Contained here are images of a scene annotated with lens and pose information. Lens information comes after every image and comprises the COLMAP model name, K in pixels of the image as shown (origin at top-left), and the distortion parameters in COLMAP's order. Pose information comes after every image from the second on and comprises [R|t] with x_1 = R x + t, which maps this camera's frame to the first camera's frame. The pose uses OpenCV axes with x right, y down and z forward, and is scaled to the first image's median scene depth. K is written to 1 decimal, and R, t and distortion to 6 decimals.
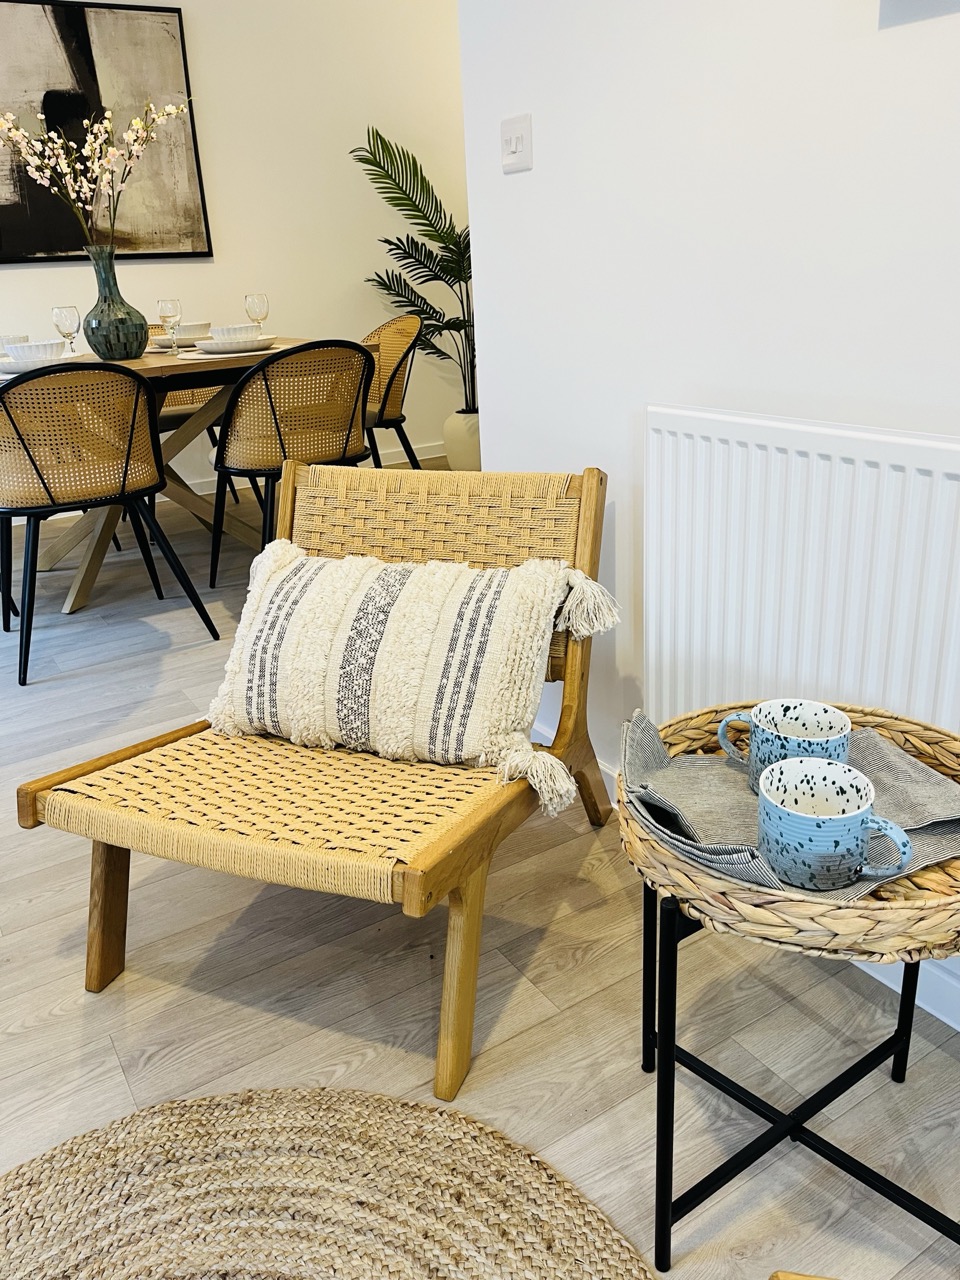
lens RADIAL K [[968.1, 0, 483.1], [0, 968.1, 645.5], [0, 0, 1]] dist [0.004787, -0.049062]
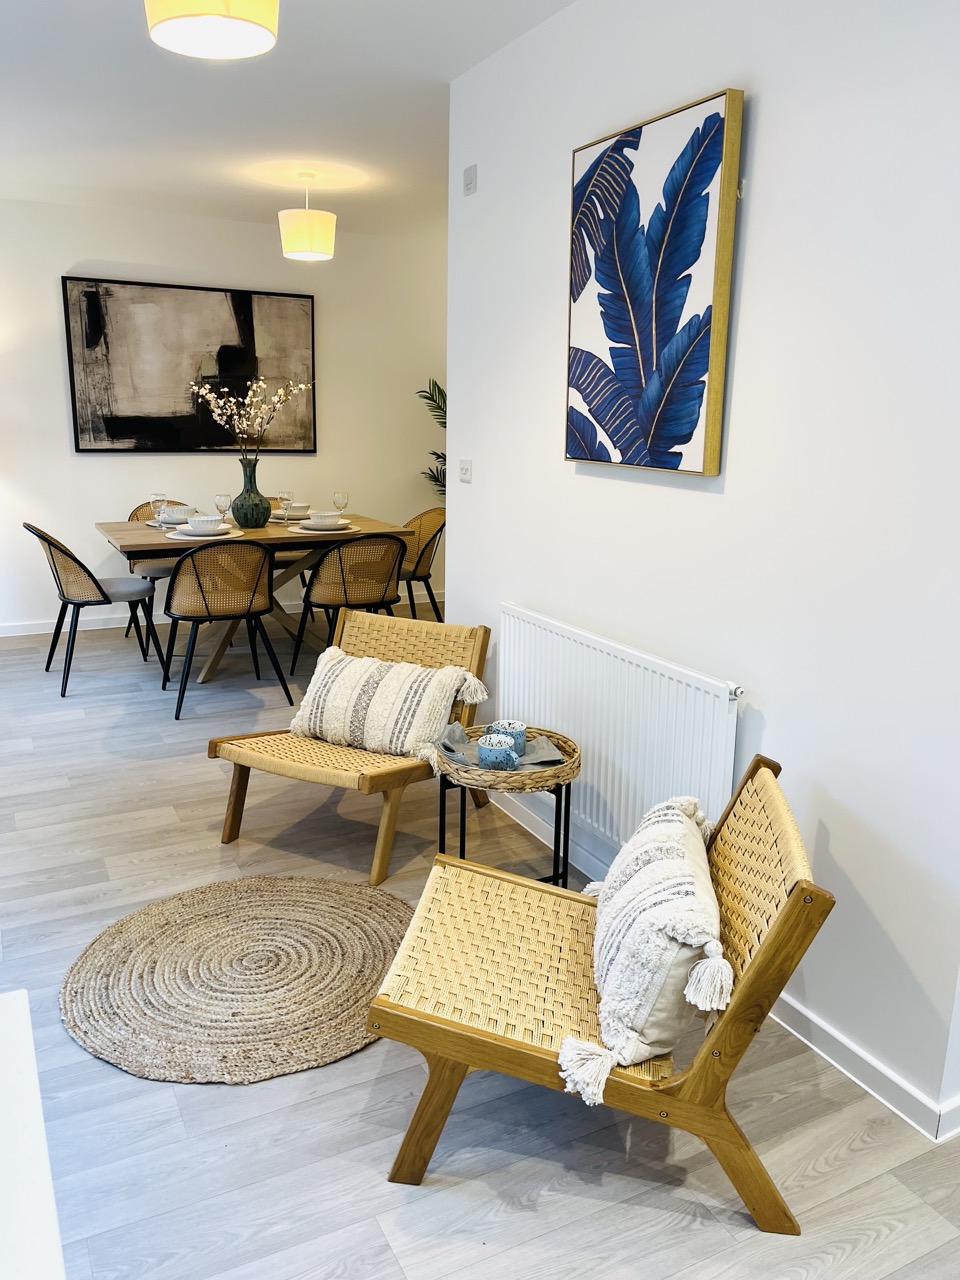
lens RADIAL K [[968.1, 0, 472.9], [0, 968.1, 642.3], [0, 0, 1]] dist [0.004787, -0.049062]
pose [[0.993219, 0.086095, -0.078121, 0.152673], [-0.095835, 0.986744, -0.130965, 0.077233], [0.065810, 0.137563, 0.988304, -0.635996]]
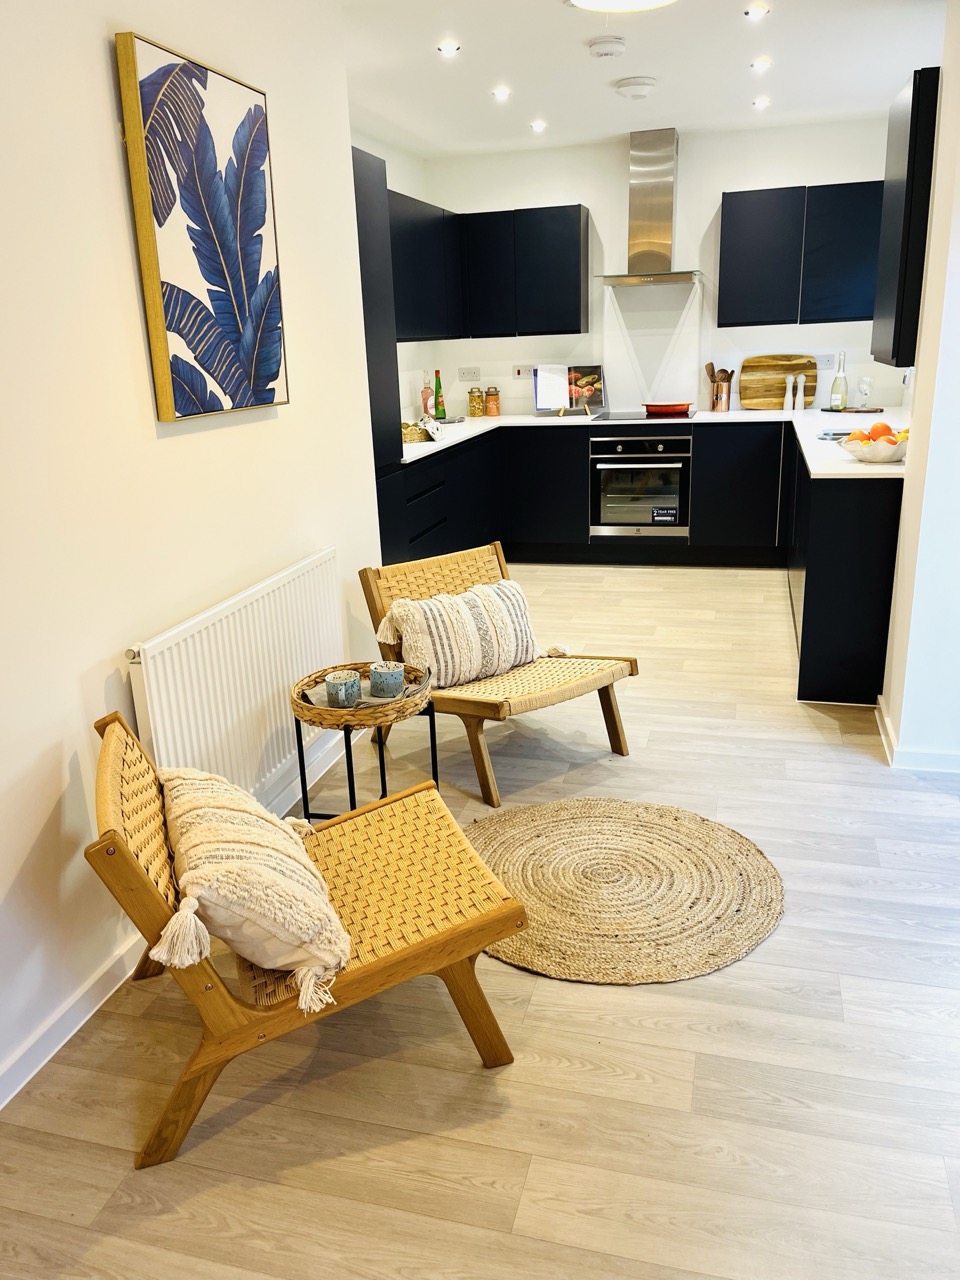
lens RADIAL K [[968.1, 0, 480.9], [0, 968.1, 645.4], [0, 0, 1]] dist [0.004787, -0.049062]
pose [[-0.668769, -0.158876, 0.726296, -0.680398], [0.331522, 0.810675, 0.482597, -0.423736], [-0.665463, 0.563529, -0.489483, 0.721183]]
